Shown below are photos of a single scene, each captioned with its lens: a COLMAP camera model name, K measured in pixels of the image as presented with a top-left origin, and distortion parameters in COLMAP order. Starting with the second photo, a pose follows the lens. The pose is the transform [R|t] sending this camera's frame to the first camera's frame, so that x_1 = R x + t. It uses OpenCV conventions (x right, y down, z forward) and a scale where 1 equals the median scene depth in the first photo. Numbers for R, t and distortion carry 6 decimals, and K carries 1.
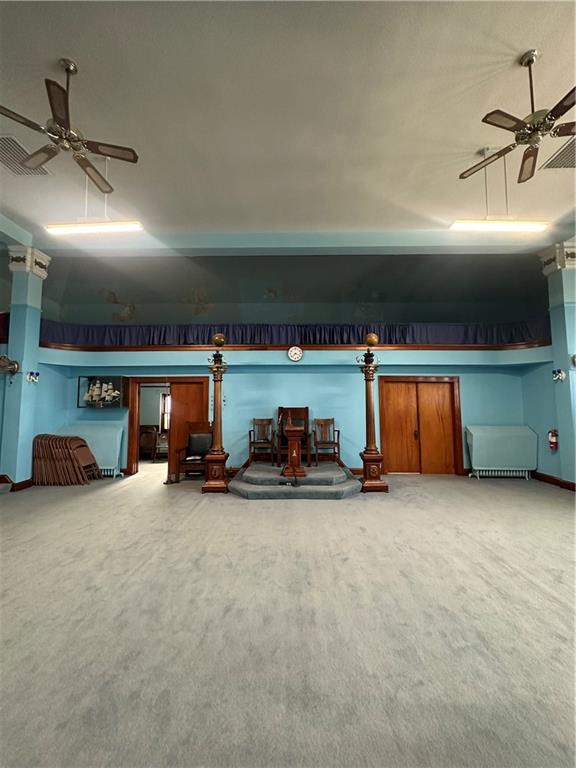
lens RADIAL K [[307.4, 0, 289.0], [0, 307.4, 383.9], [0, 0, 1]] dist [-0.000752, 0.000827]
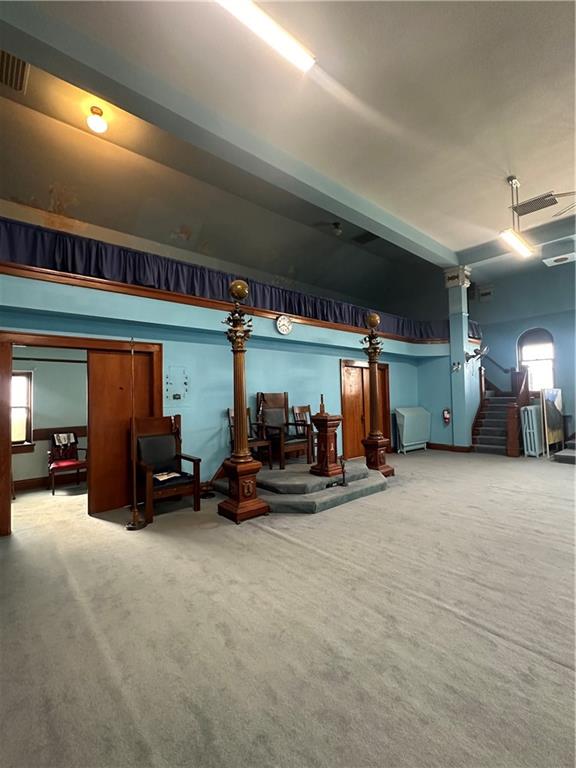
lens RADIAL K [[347.9, 0, 288.4], [0, 347.9, 383.8], [0, 0, 1]] dist [-0.001122, 0.000218]
pose [[0.746364, 0.011571, 0.665437, -0.580993], [-0.033108, 0.999256, 0.019758, 0.036219], [-0.664714, -0.036778, 0.746192, 0.330395]]
